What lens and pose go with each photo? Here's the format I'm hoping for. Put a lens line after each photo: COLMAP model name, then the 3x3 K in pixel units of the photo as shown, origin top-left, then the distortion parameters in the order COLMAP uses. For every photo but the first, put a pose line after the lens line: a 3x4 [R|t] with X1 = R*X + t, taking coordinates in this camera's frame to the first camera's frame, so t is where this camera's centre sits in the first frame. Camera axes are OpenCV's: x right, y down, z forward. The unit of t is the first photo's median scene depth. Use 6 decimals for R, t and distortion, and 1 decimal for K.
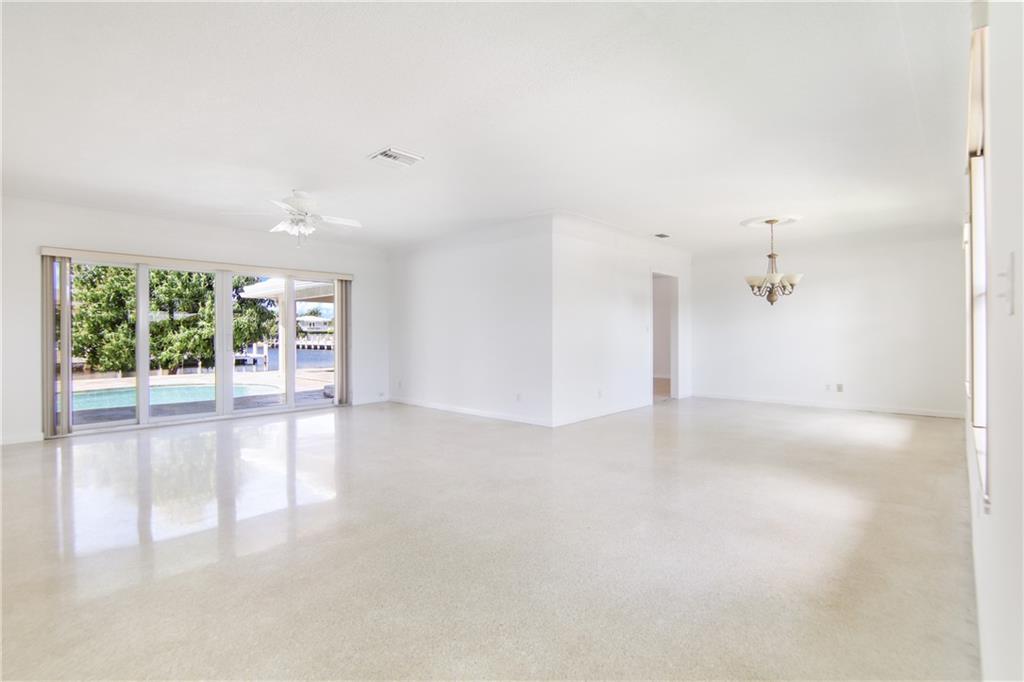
lens RADIAL K [[487.9, 0, 512.0], [0, 487.9, 341.0], [0, 0, 1]] dist [-0.025228, 0.001805]
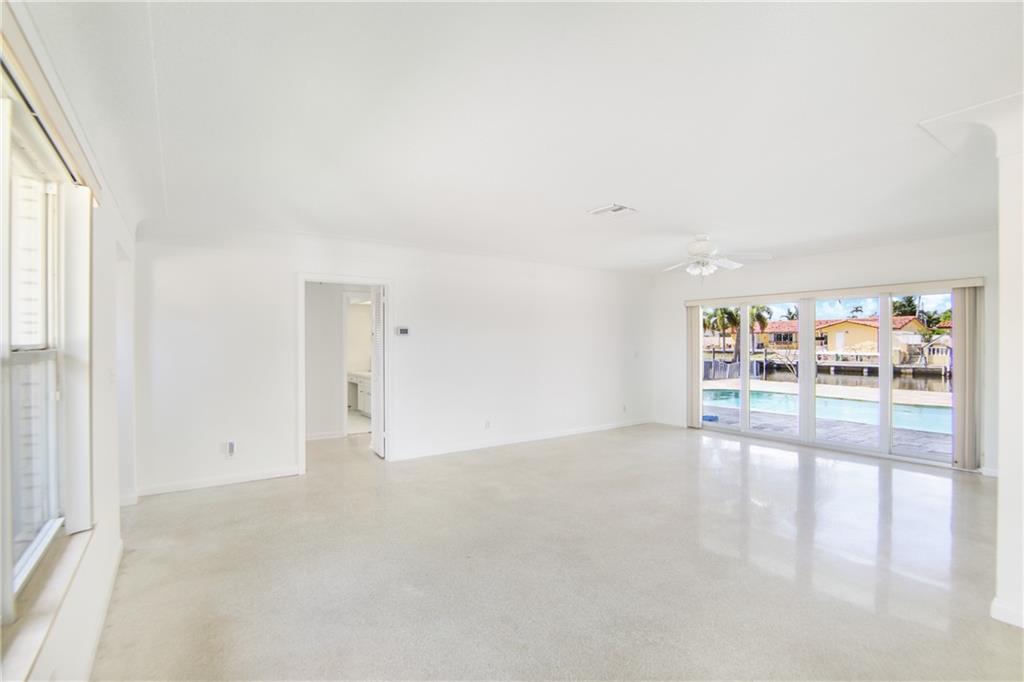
lens RADIAL K [[487.9, 0, 512.0], [0, 487.9, 341.0], [0, 0, 1]] dist [-0.025228, 0.001805]
pose [[-0.211903, 0.005721, -0.977274, 0.511016], [-0.008144, 0.999938, 0.007620, -0.058496], [0.977257, 0.009574, -0.211843, 0.604984]]
